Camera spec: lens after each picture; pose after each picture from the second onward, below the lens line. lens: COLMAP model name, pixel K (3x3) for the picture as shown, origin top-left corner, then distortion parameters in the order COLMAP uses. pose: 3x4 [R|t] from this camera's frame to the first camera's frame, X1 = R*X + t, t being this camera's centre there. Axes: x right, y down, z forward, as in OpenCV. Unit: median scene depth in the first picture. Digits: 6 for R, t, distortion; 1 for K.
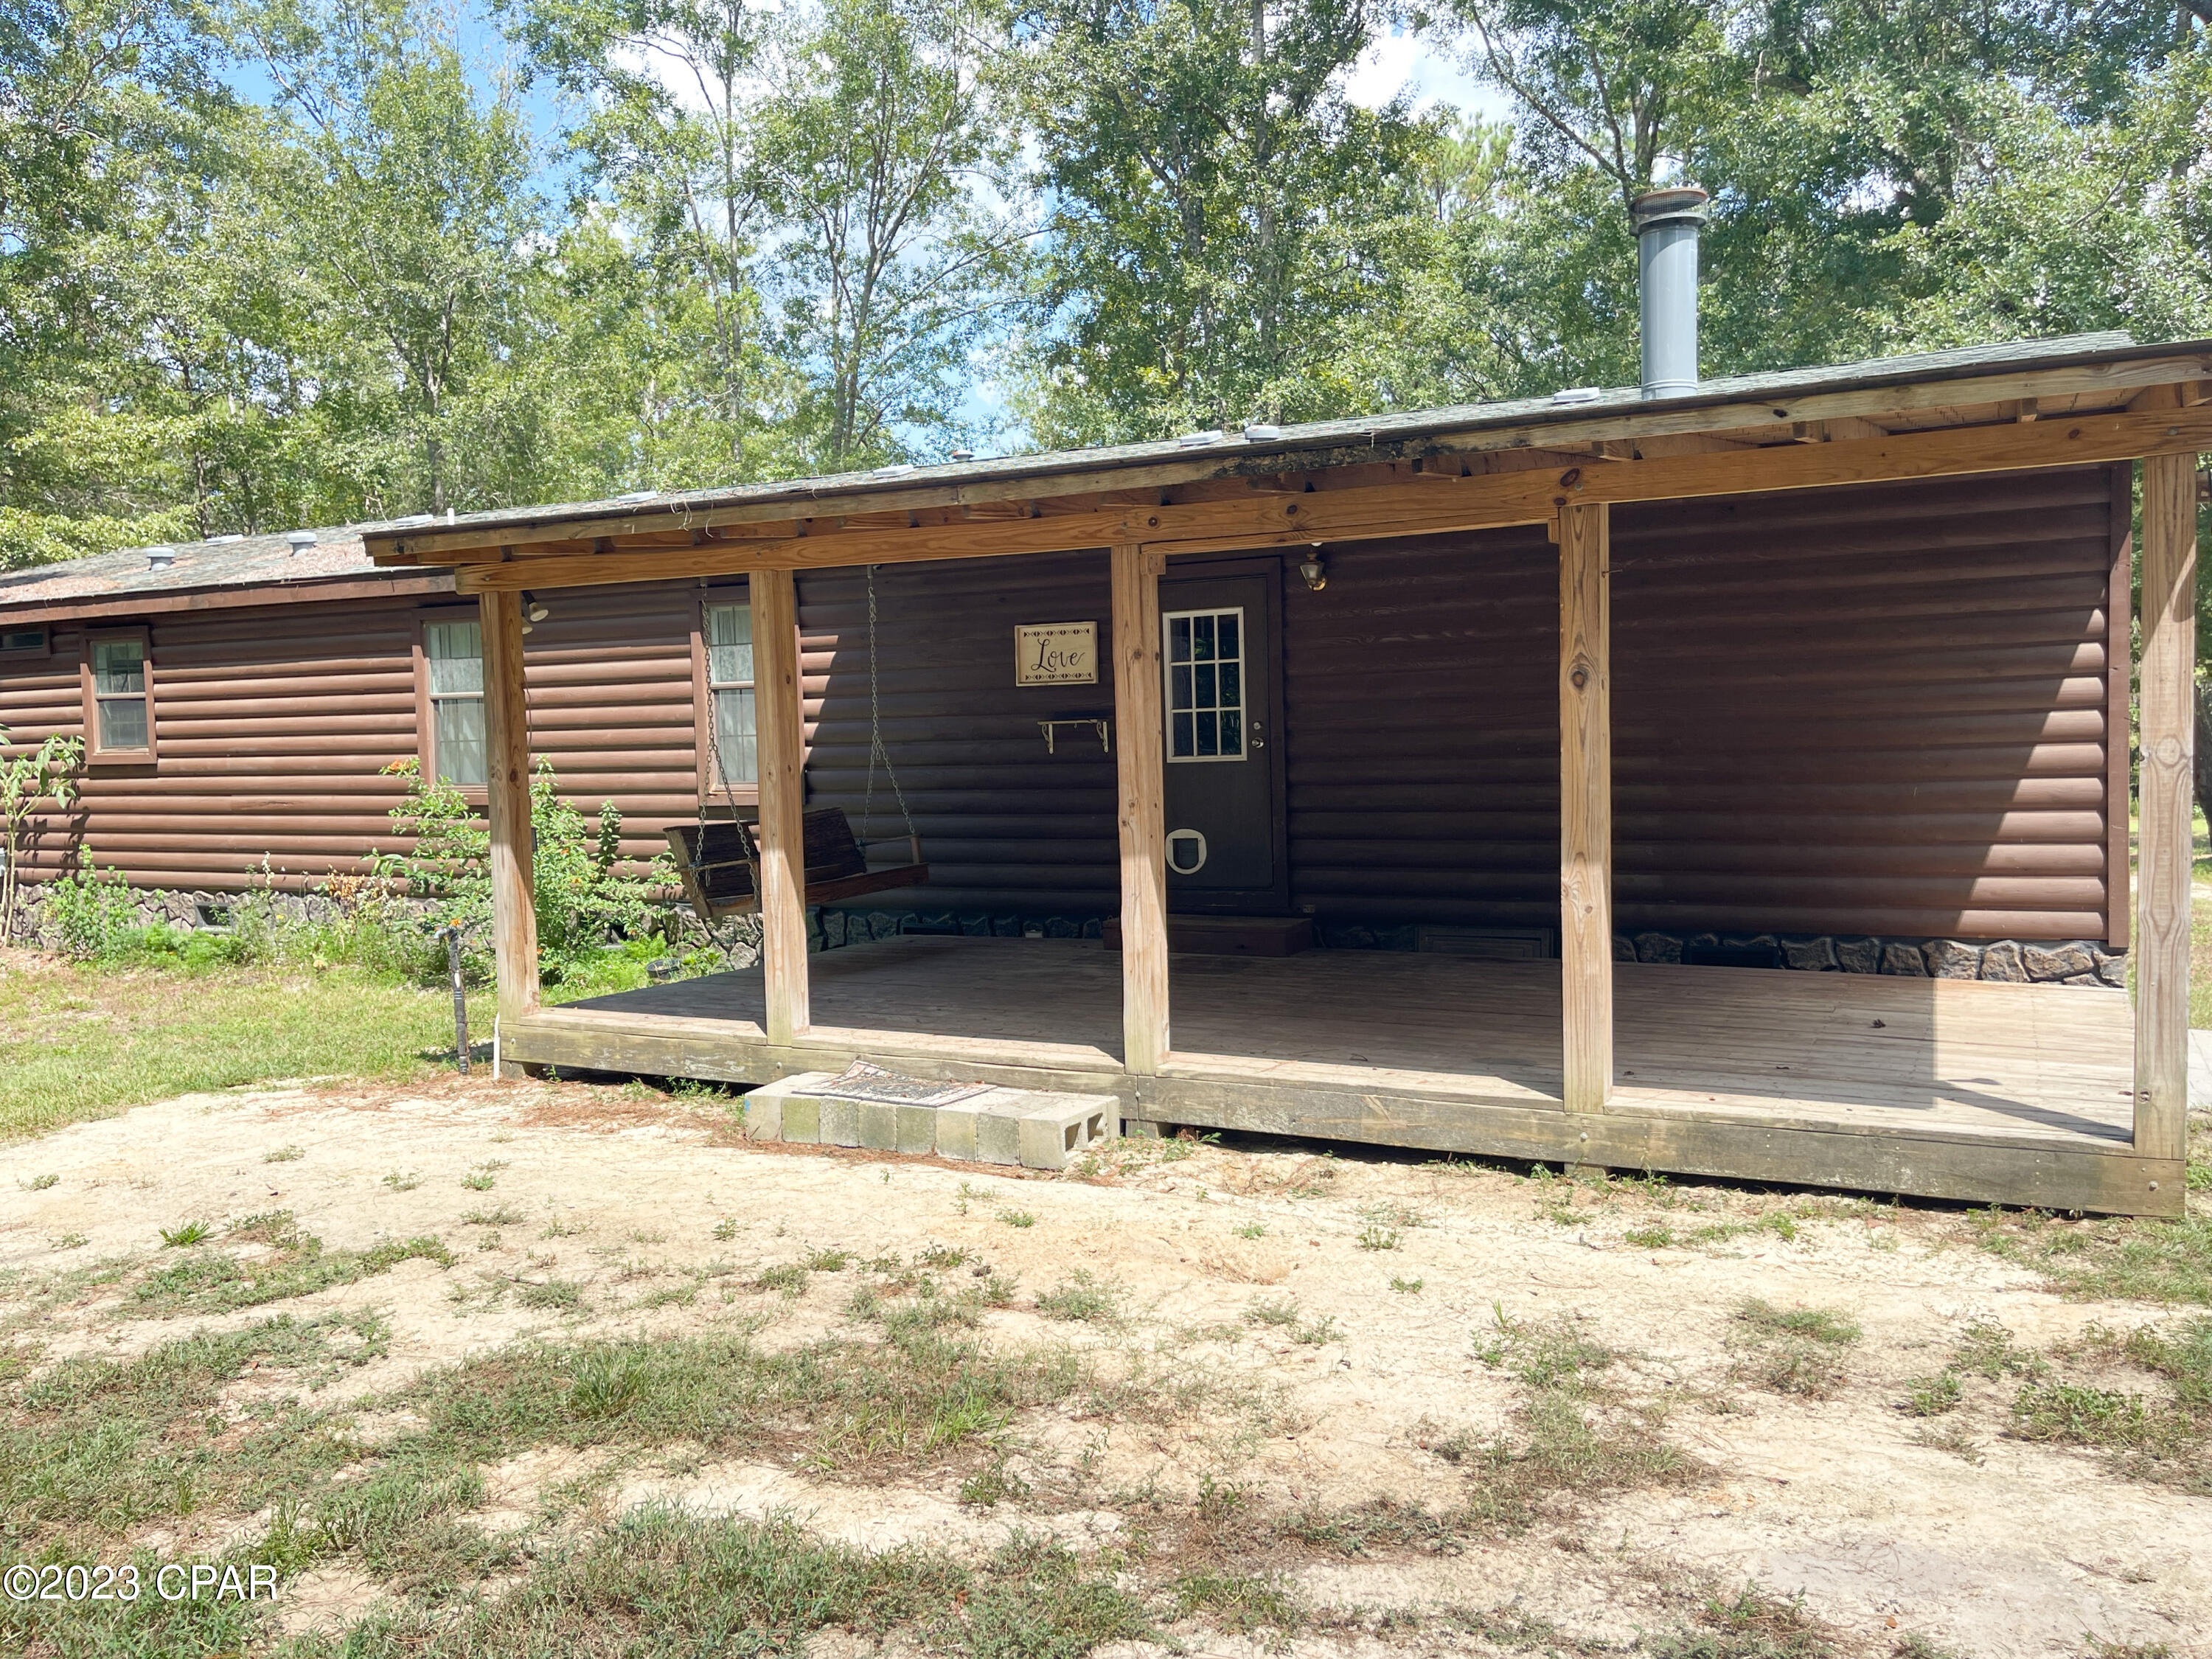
lens RADIAL K [[1735.0, 0, 1106.0], [0, 1735.0, 829.5], [0, 0, 1]] dist [0.066977, -0.084750]
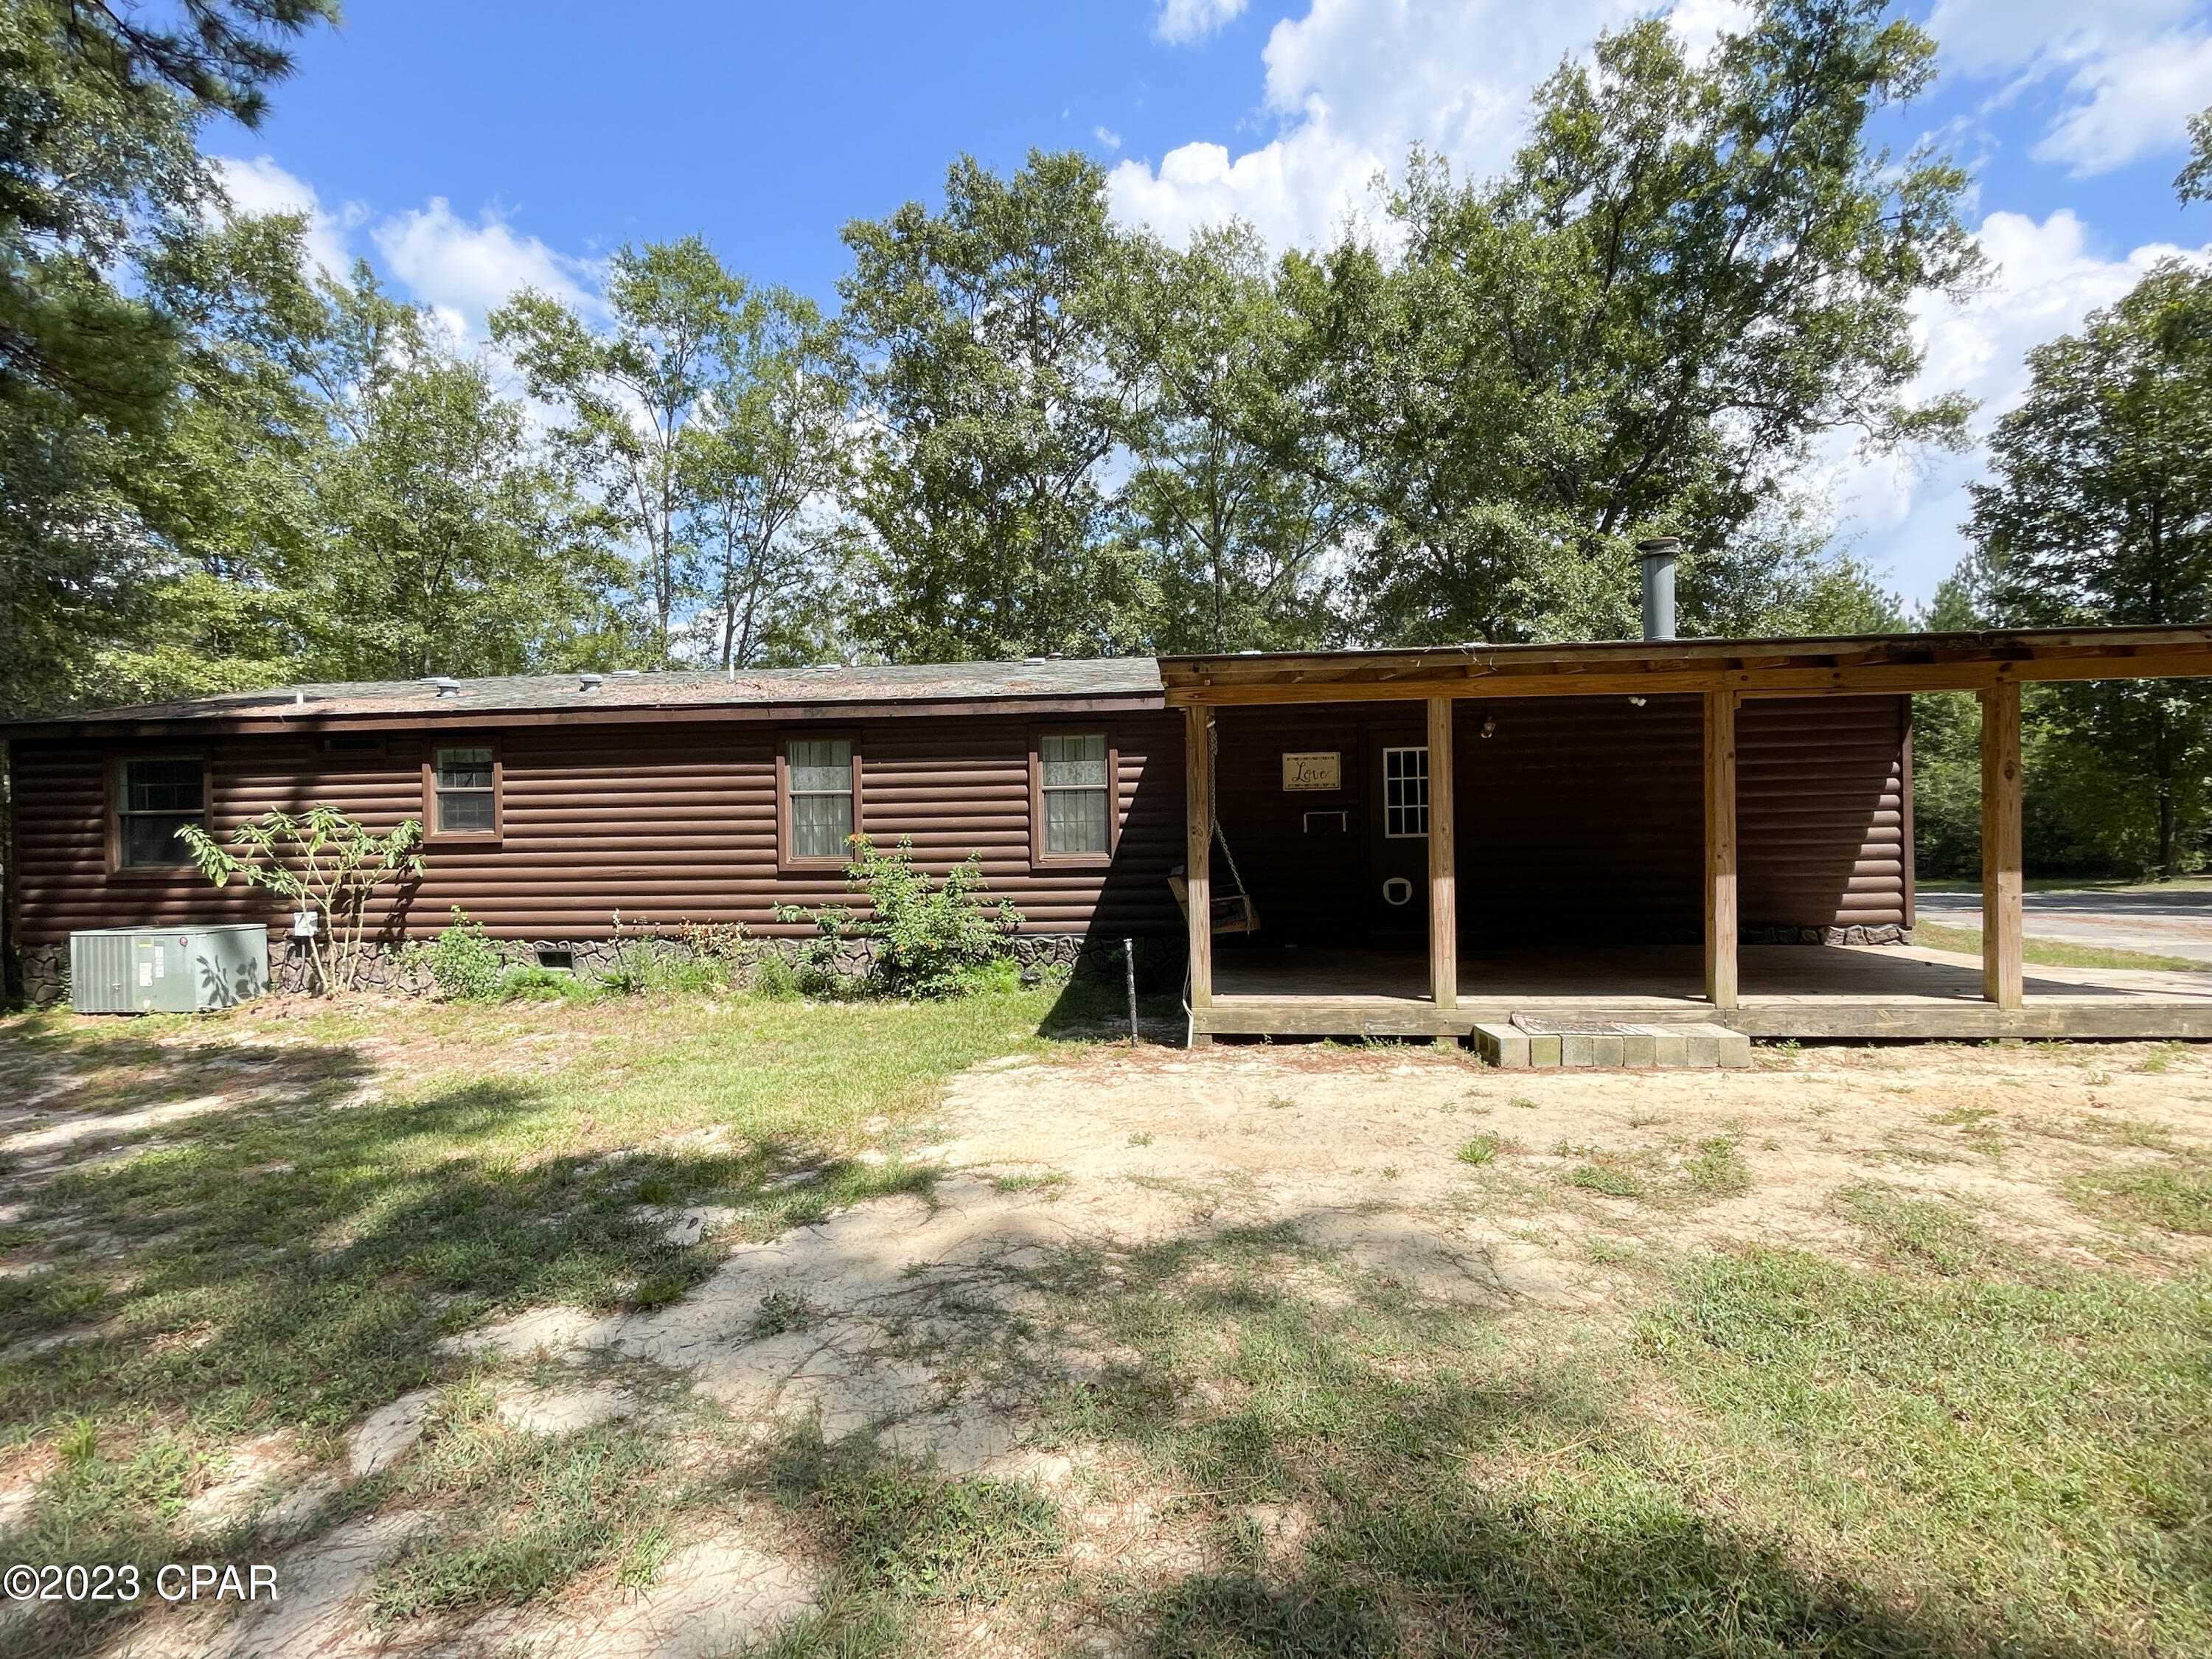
lens RADIAL K [[998.7, 0, 1103.0], [0, 998.7, 843.3], [0, 0, 1]] dist [0.001366, 0.000298]
pose [[0.923936, 0.008826, 0.382446, -0.586854], [0.015924, 0.997980, -0.061501, 0.021600], [-0.382216, 0.062913, 0.921929, 0.220299]]
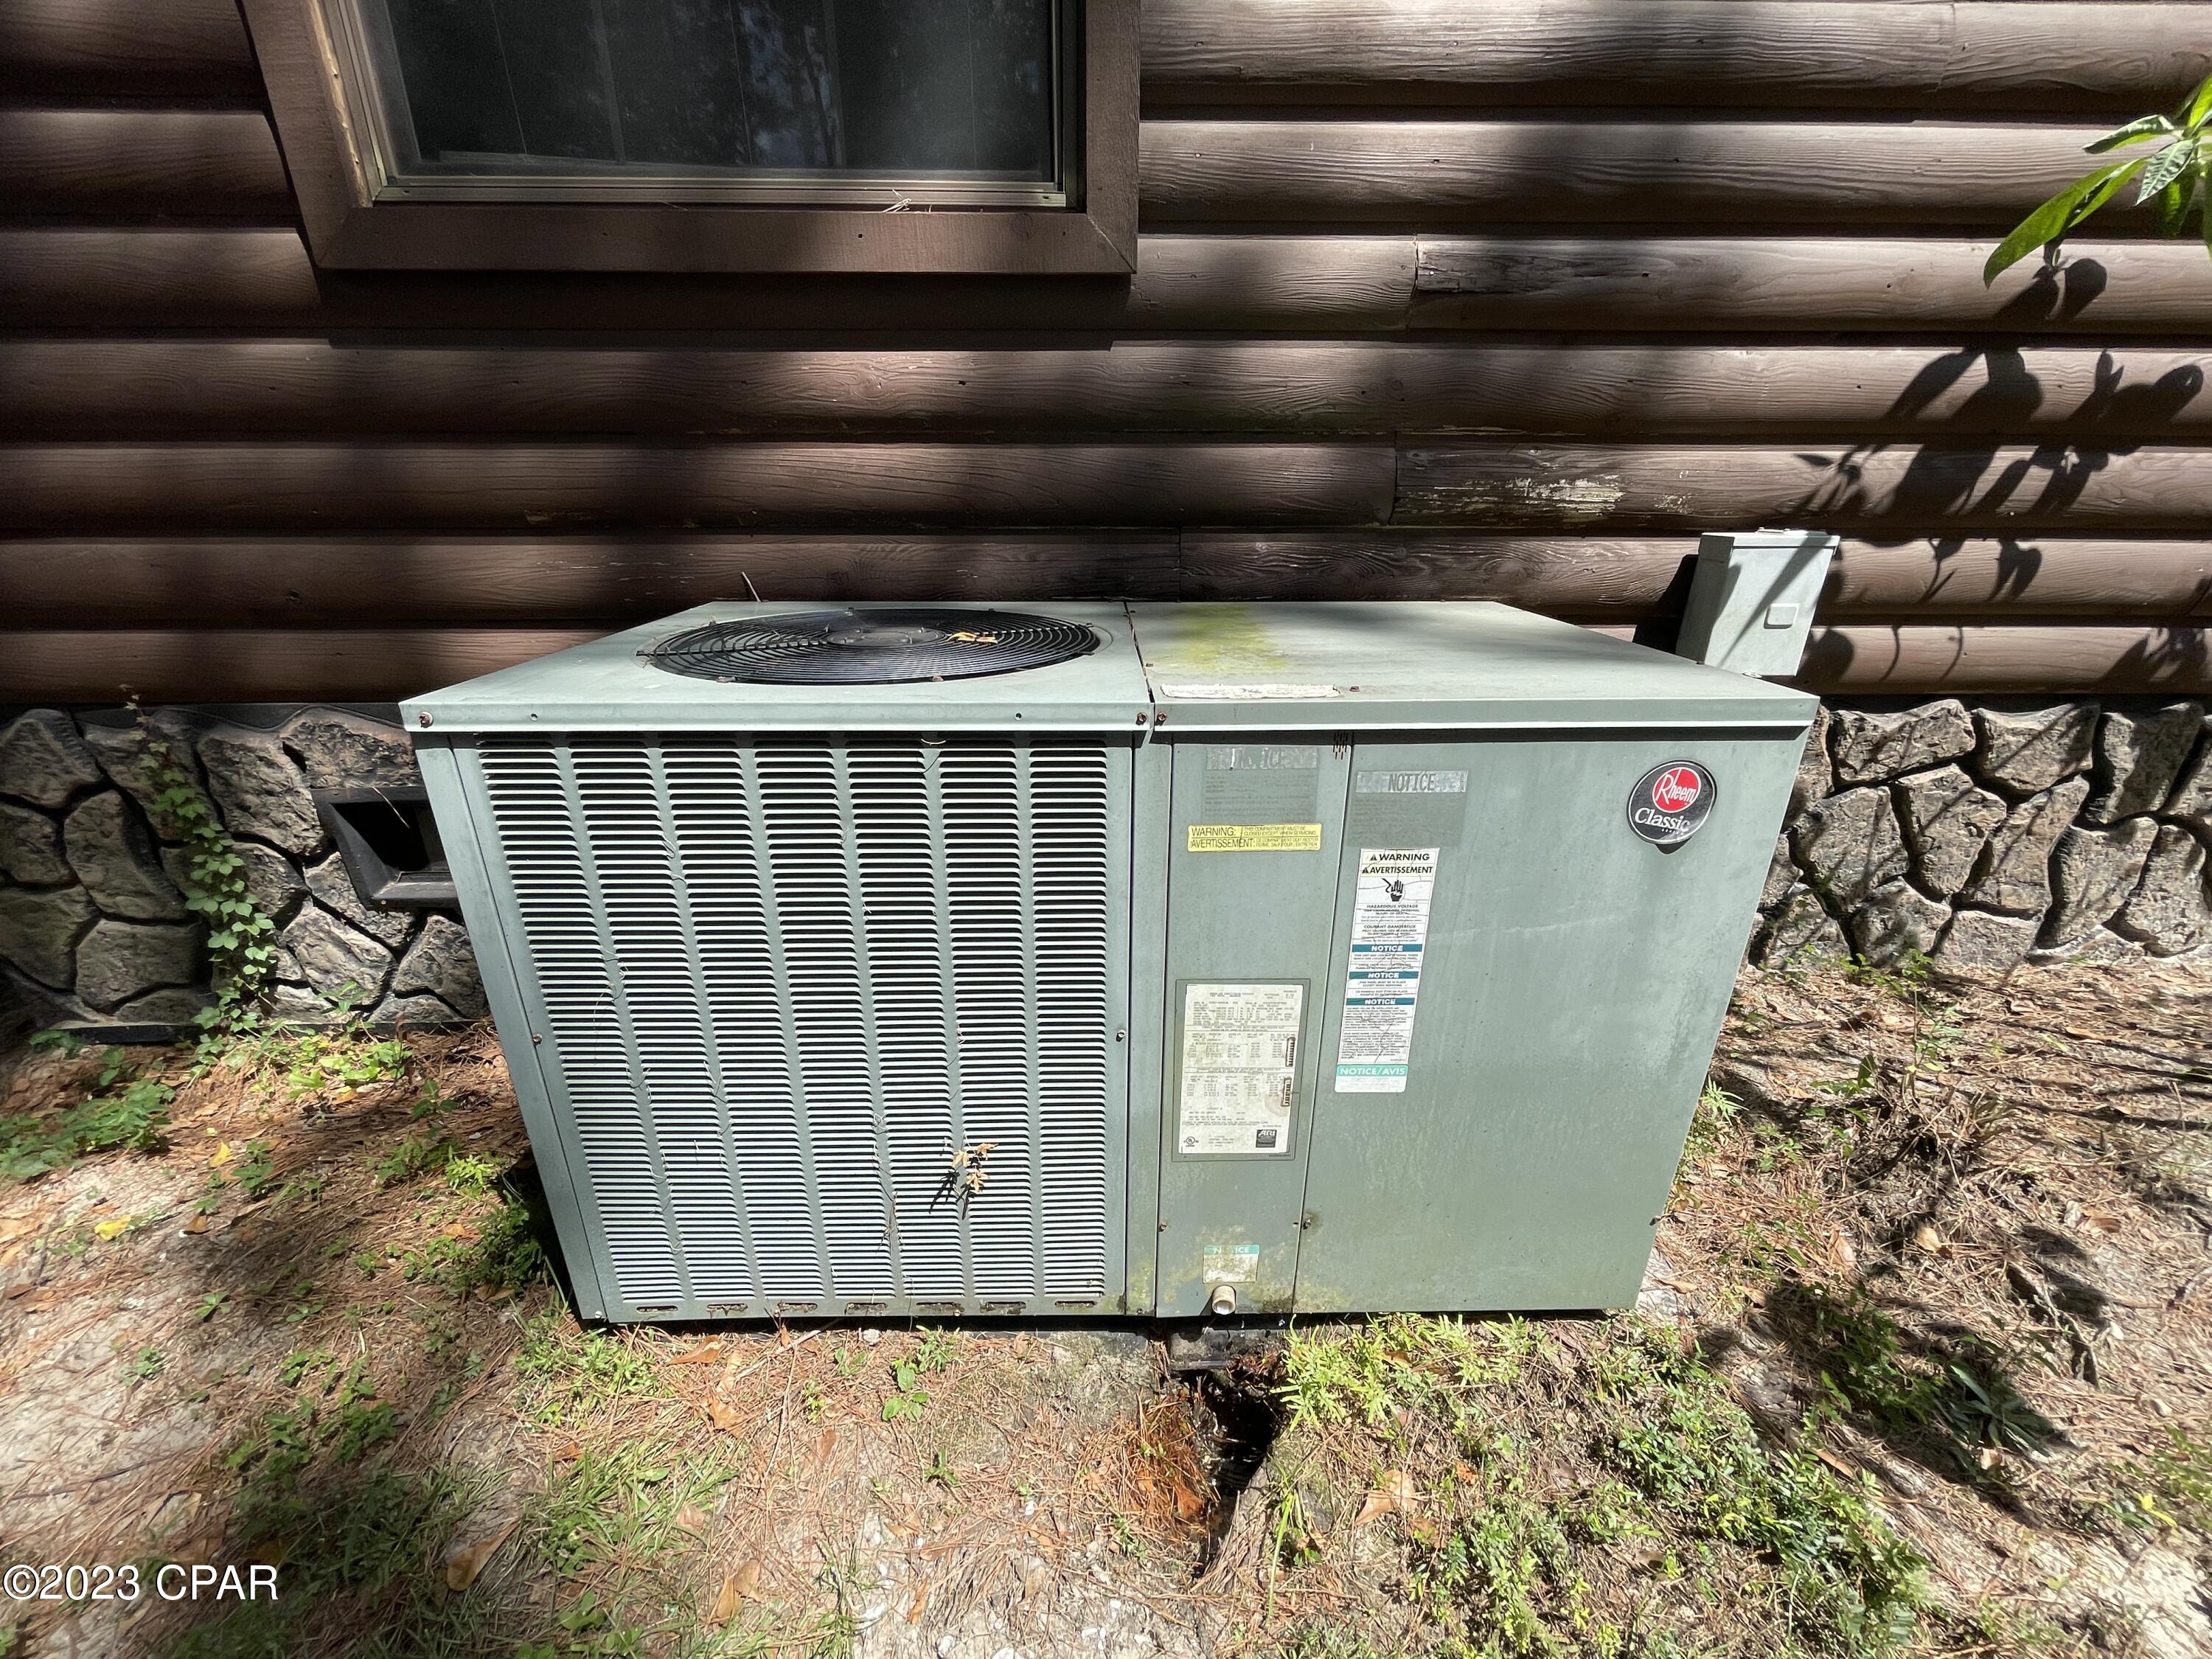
lens RADIAL K [[897.5, 0, 1093.1], [0, 897.5, 840.2], [0, 0, 1]] dist [-0.003830, 0.000255]
pose [[0.881084, -0.149110, 0.448839, -1.135790], [0.004512, 0.951609, 0.307278, 0.019386], [-0.472938, -0.268712, 0.839121, 1.430377]]
